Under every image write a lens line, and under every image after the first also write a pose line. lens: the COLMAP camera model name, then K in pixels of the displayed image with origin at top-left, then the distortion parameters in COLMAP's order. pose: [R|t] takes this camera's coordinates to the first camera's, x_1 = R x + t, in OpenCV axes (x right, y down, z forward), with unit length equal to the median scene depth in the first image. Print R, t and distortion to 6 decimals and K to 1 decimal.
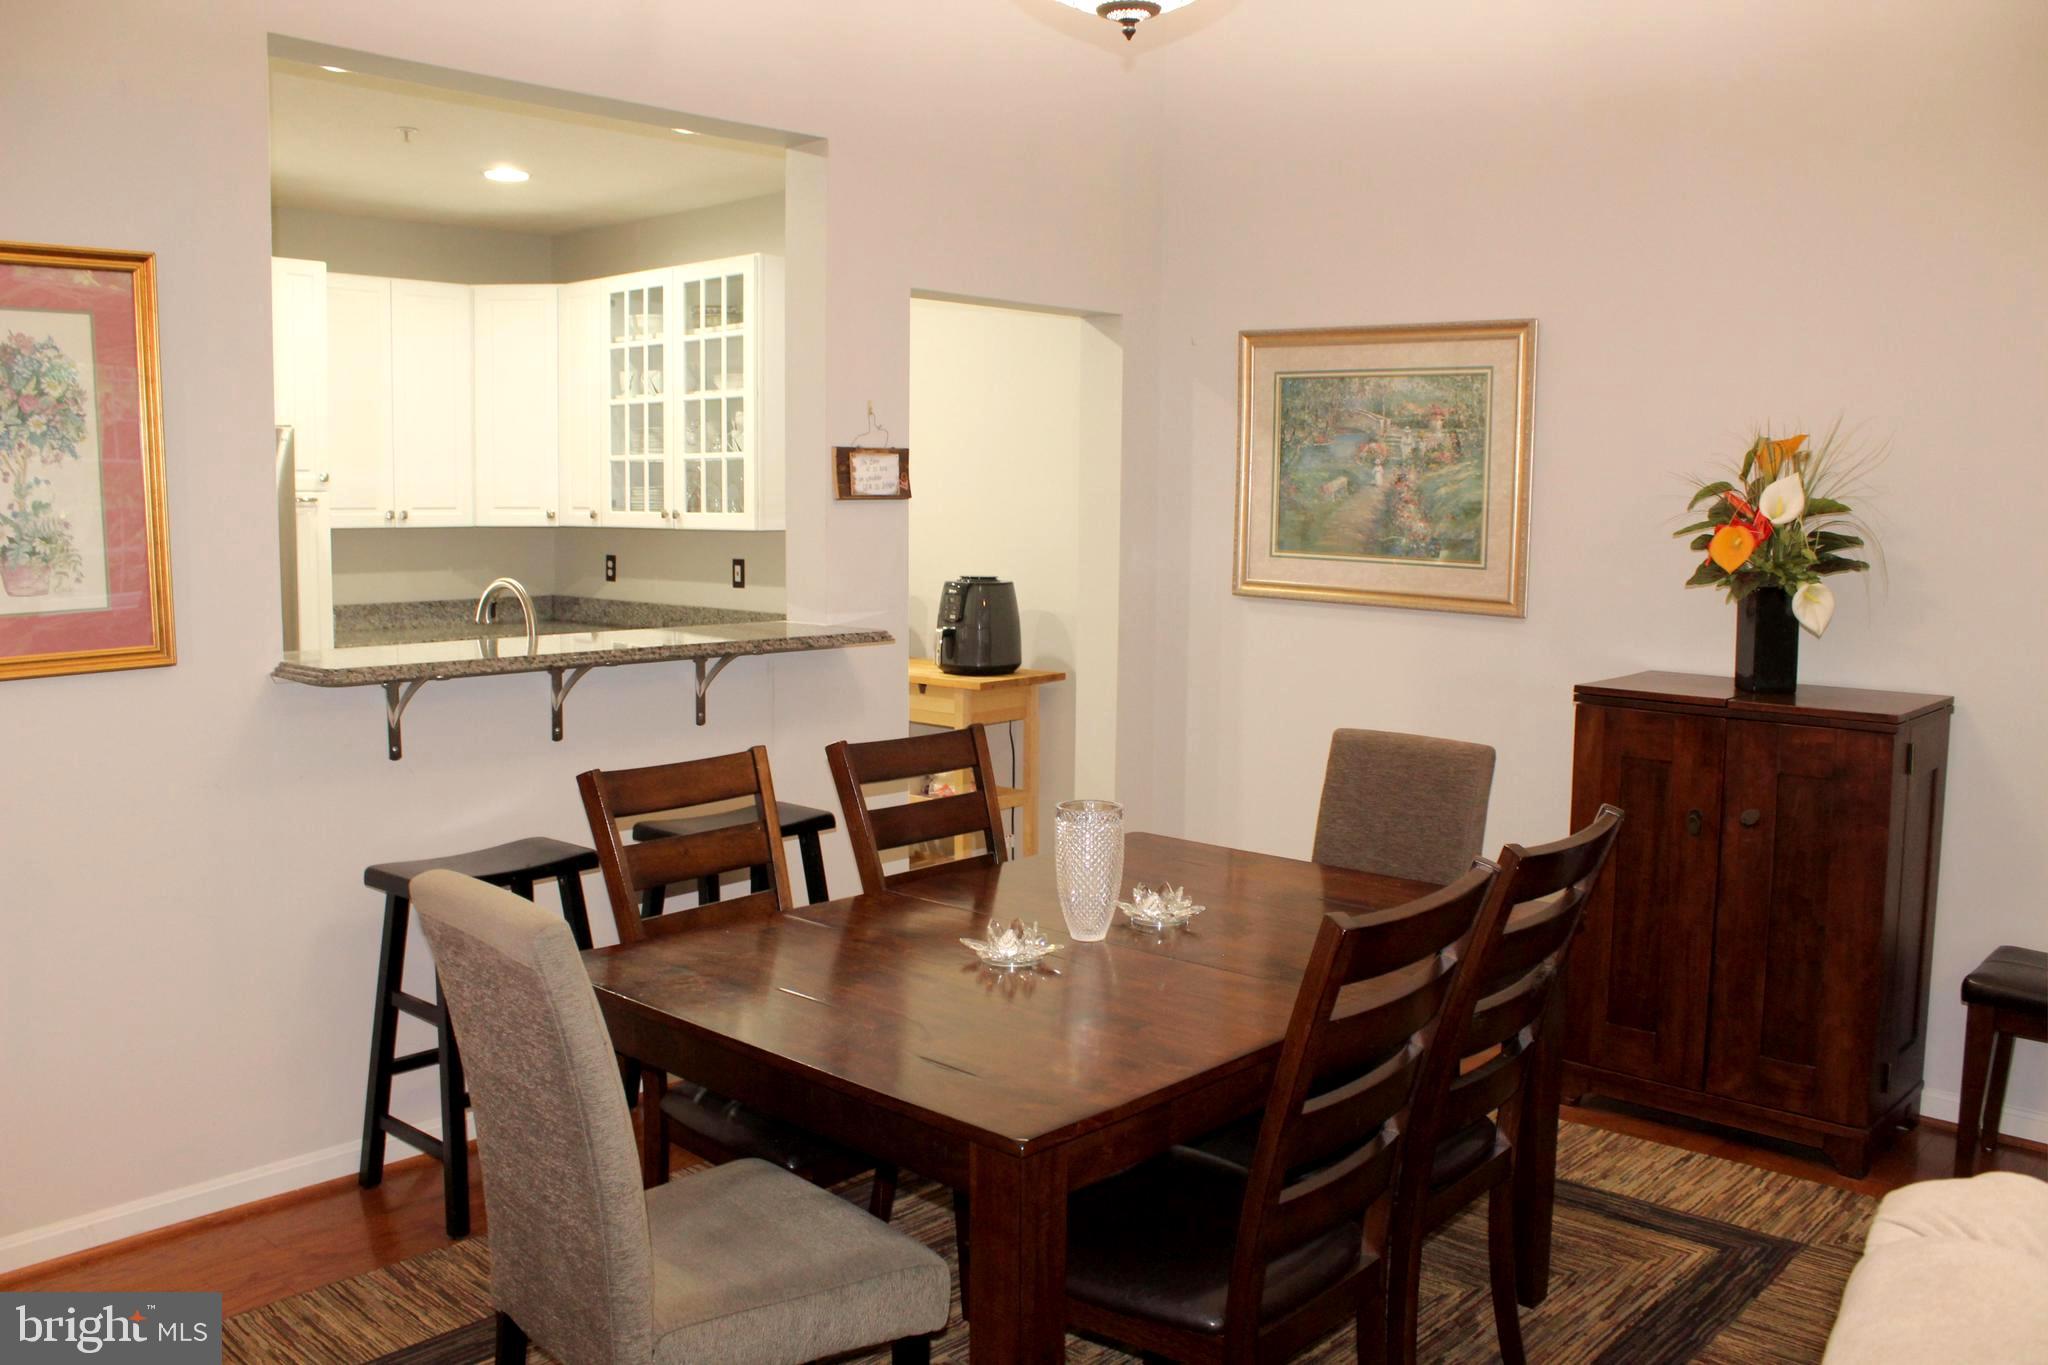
lens RADIAL K [[1700.2, 0, 1024.0], [0, 1700.2, 682.5], [0, 0, 1]] dist [-0.169699, 0.156245]
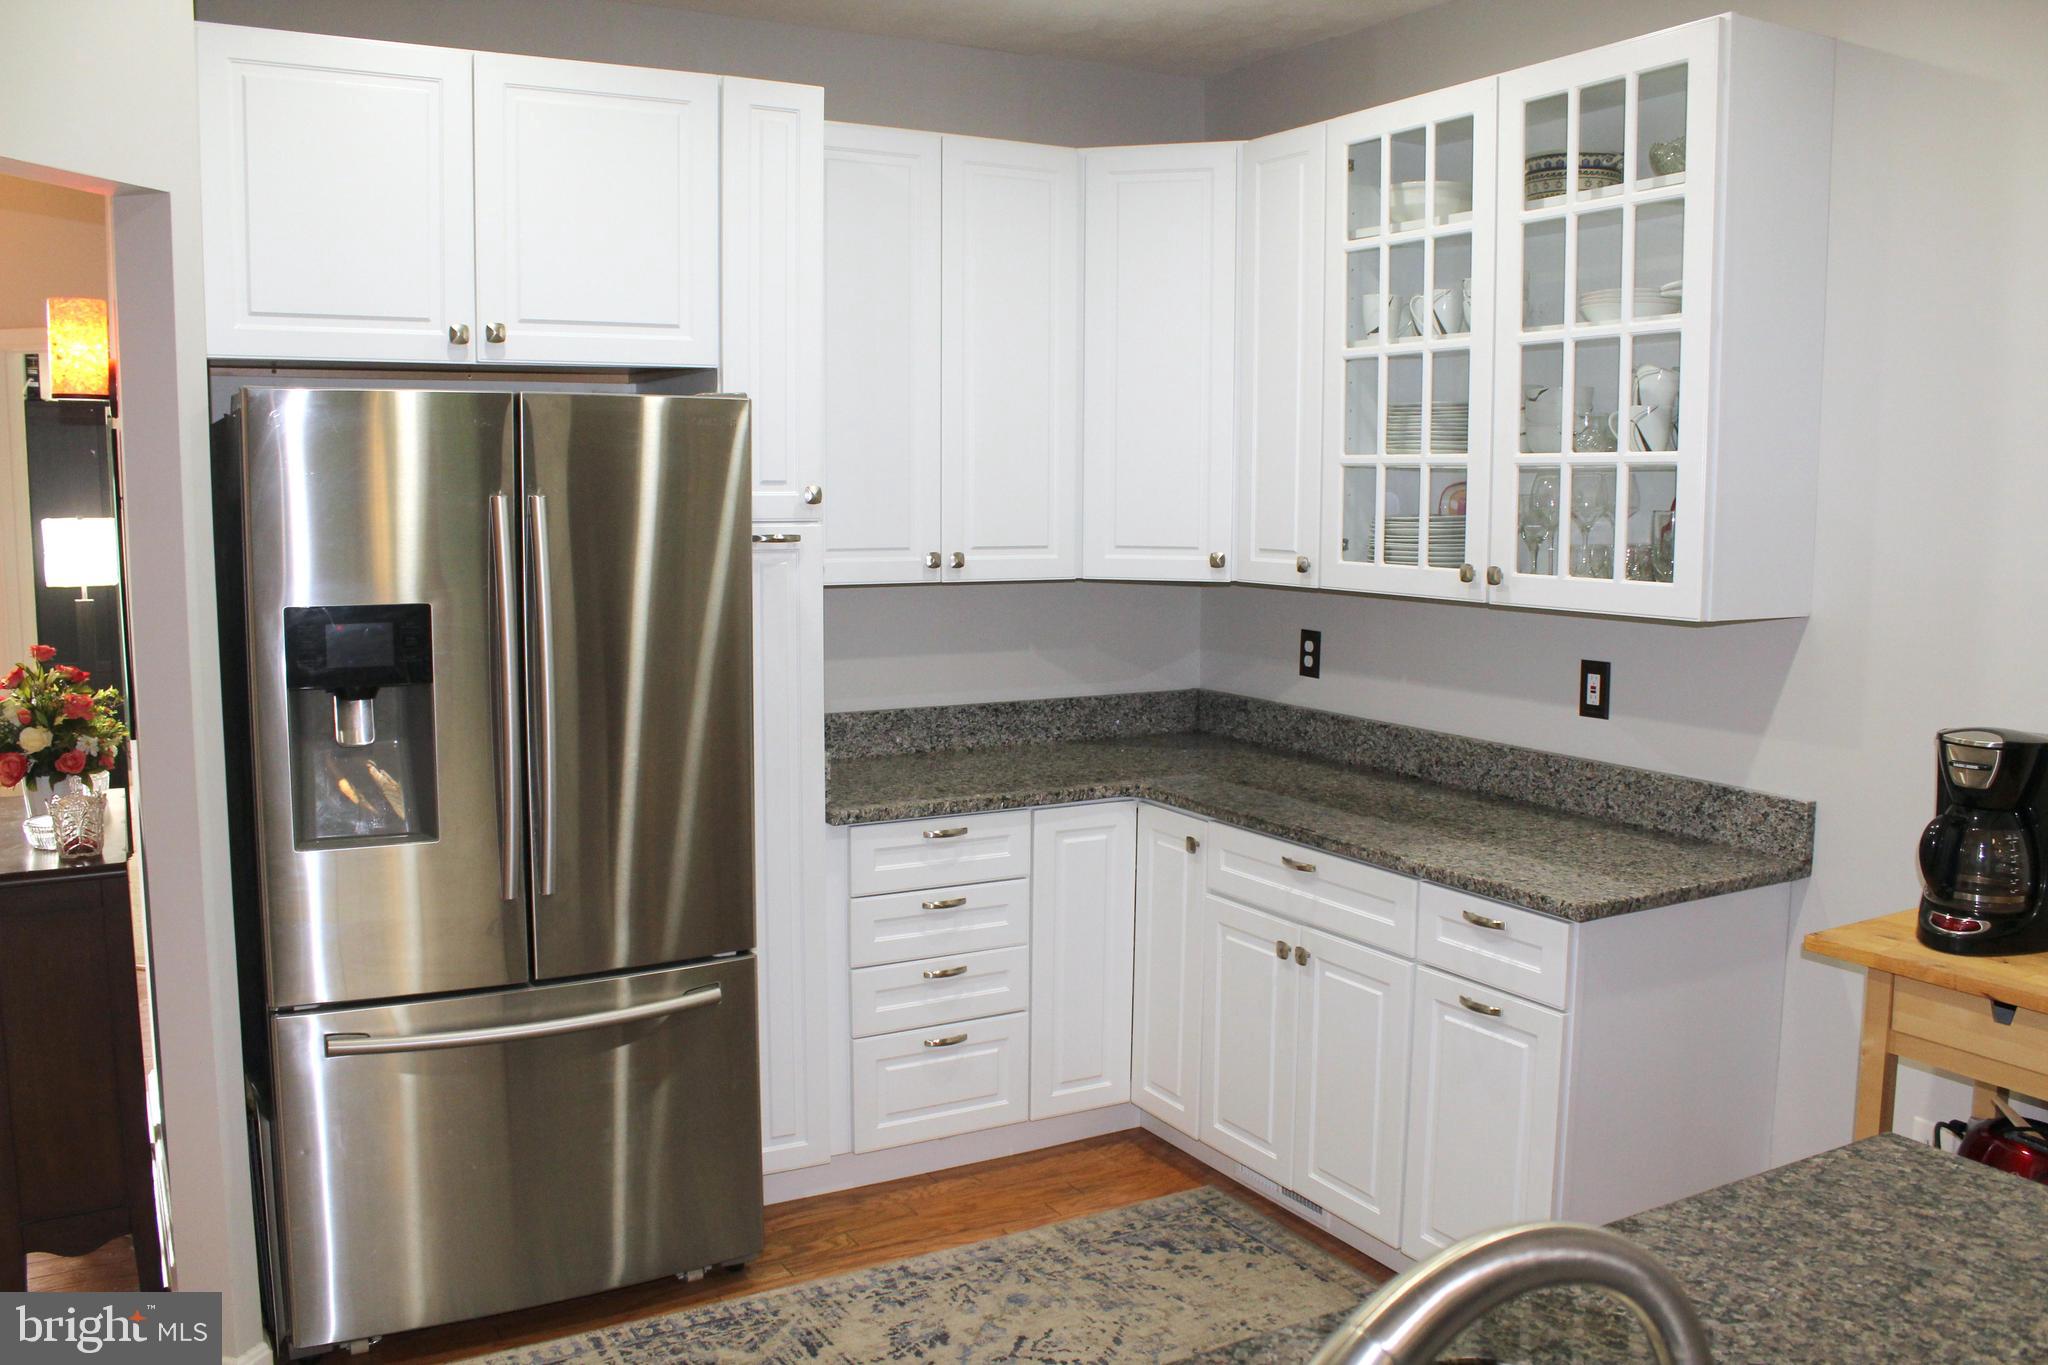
lens RADIAL K [[1700.2, 0, 1024.0], [0, 1700.2, 682.5], [0, 0, 1]] dist [-0.169699, 0.156245]
pose [[0.953596, 0.030744, -0.299514, -0.183406], [-0.029445, 0.999527, 0.008852, -0.066409], [0.299645, 0.000378, 0.954051, 0.472960]]
